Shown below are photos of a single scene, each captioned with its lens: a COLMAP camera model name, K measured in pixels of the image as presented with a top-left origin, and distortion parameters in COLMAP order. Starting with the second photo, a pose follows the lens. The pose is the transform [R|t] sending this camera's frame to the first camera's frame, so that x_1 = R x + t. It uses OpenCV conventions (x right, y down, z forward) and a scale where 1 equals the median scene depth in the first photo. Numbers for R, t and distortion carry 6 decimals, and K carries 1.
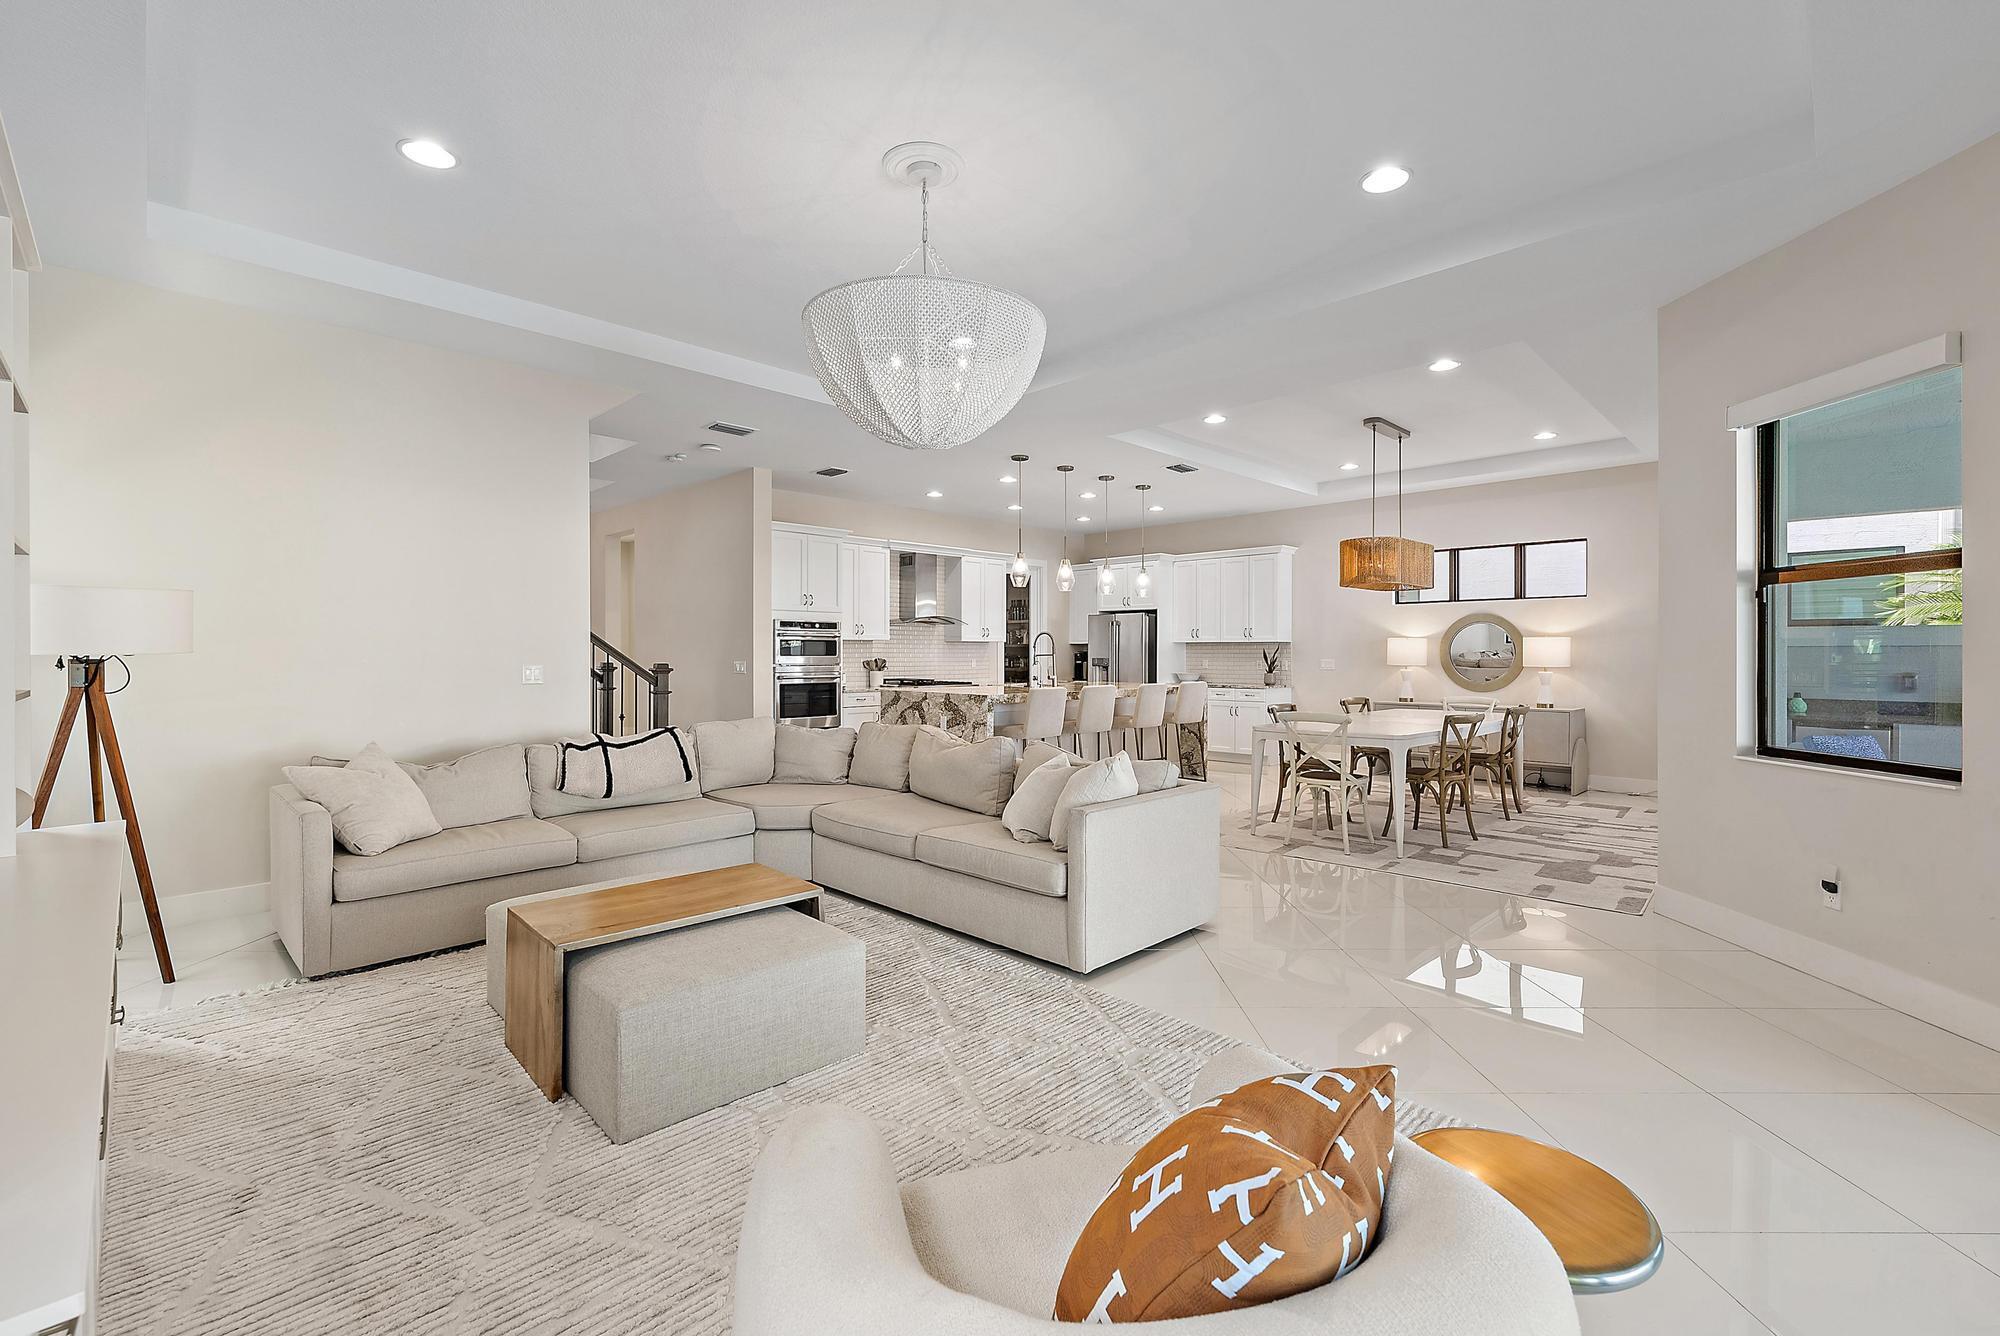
lens RADIAL K [[851.0, 0, 1000.8], [0, 851.0, 663.3], [0, 0, 1]] dist [-0.000727, 0.000267]
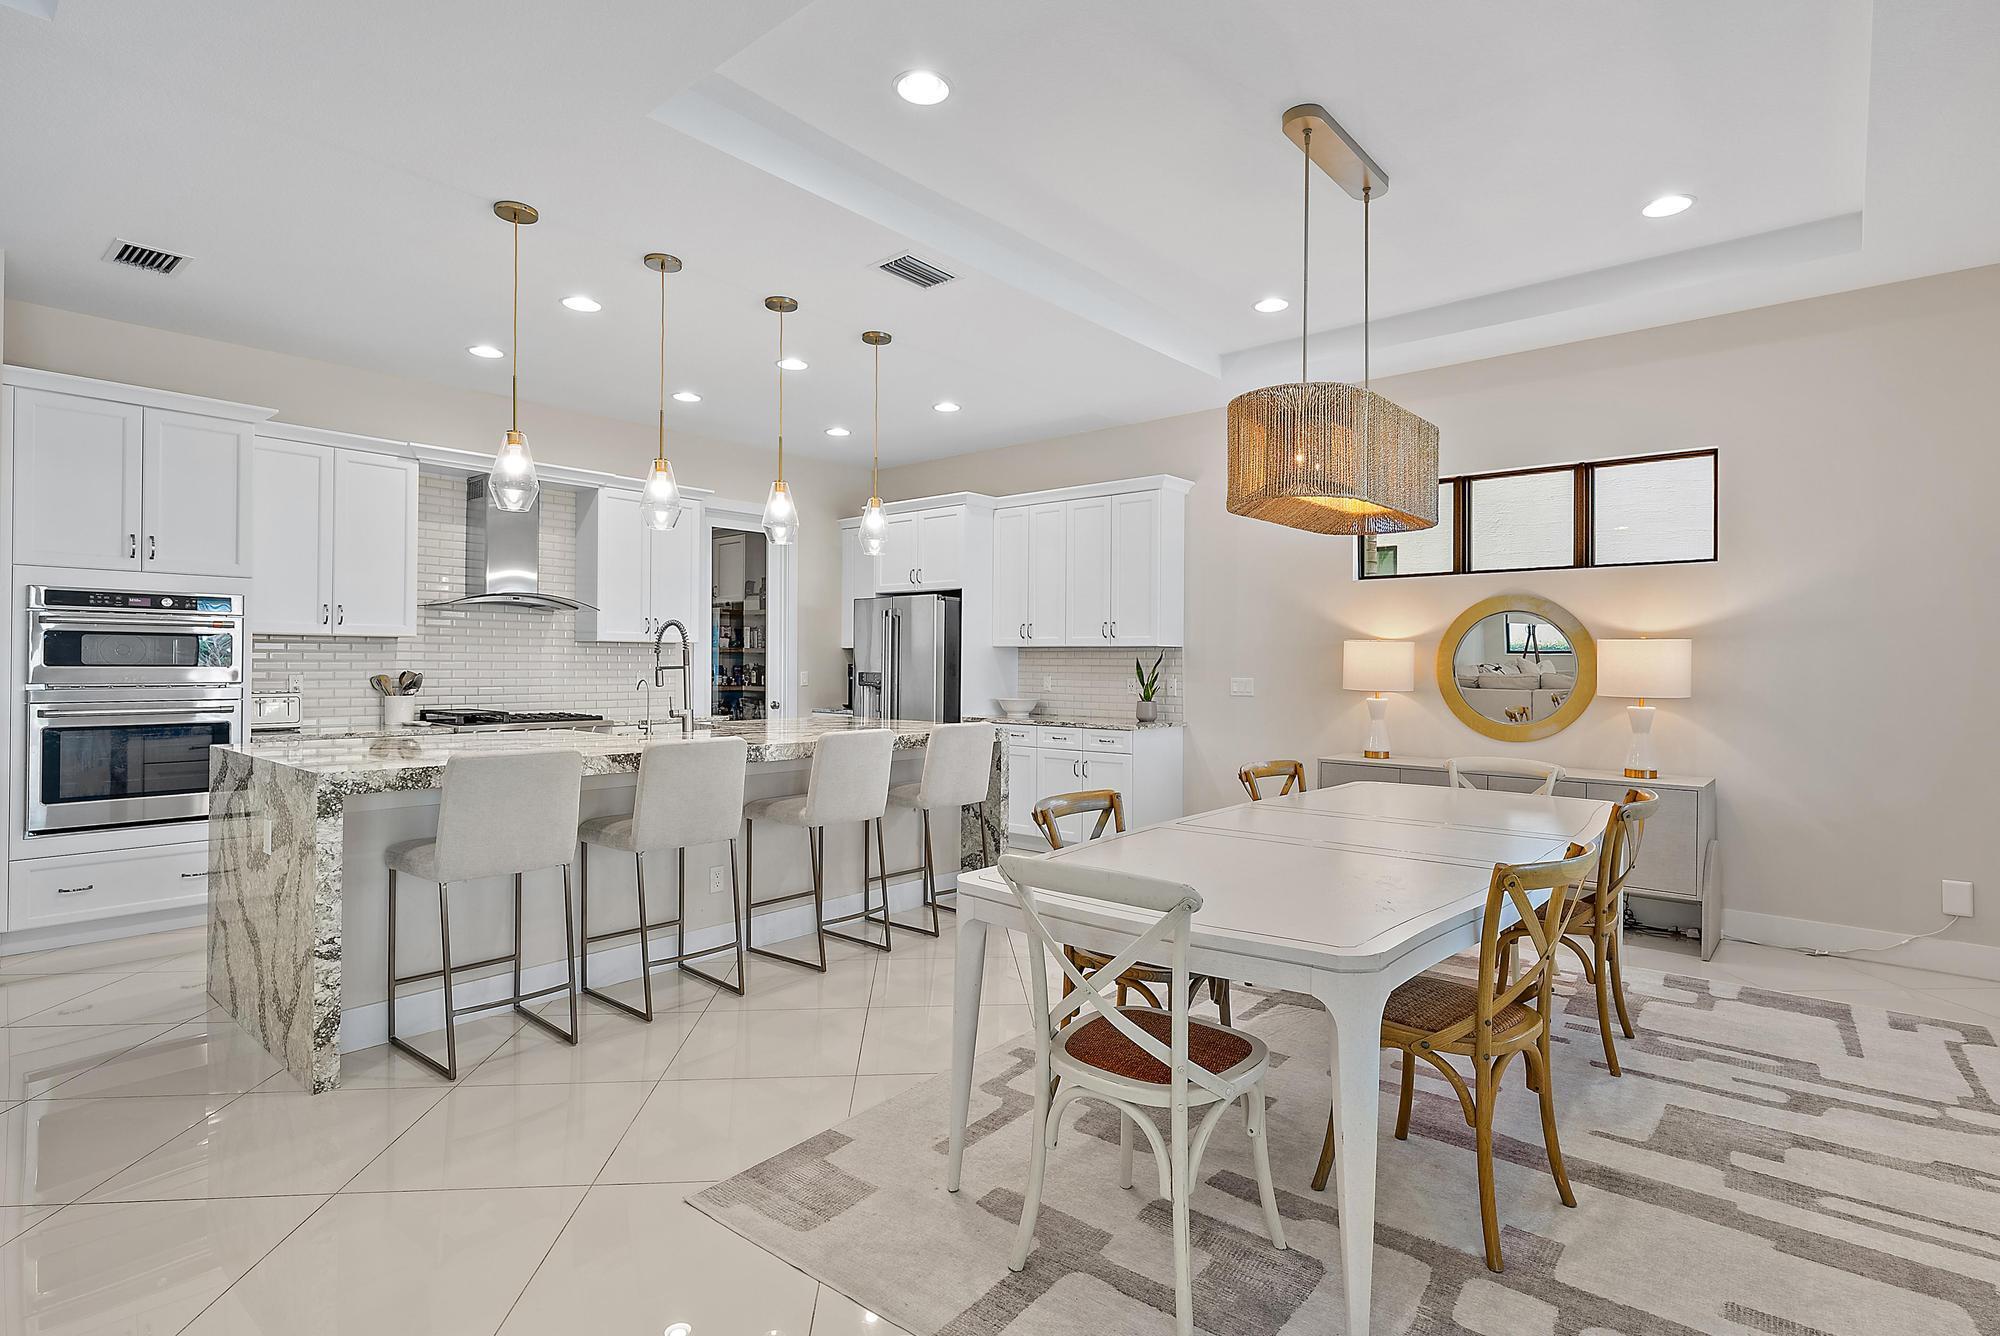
lens RADIAL K [[978.0, 0, 1000.0], [0, 978.0, 668.0], [0, 0, 1]] dist [-0.000016, 0.000520]
pose [[0.996951, 0.006383, 0.077771, 0.172414], [-0.005918, 0.999963, -0.006207, -0.006065], [-0.077808, 0.005728, 0.996952, 0.363491]]
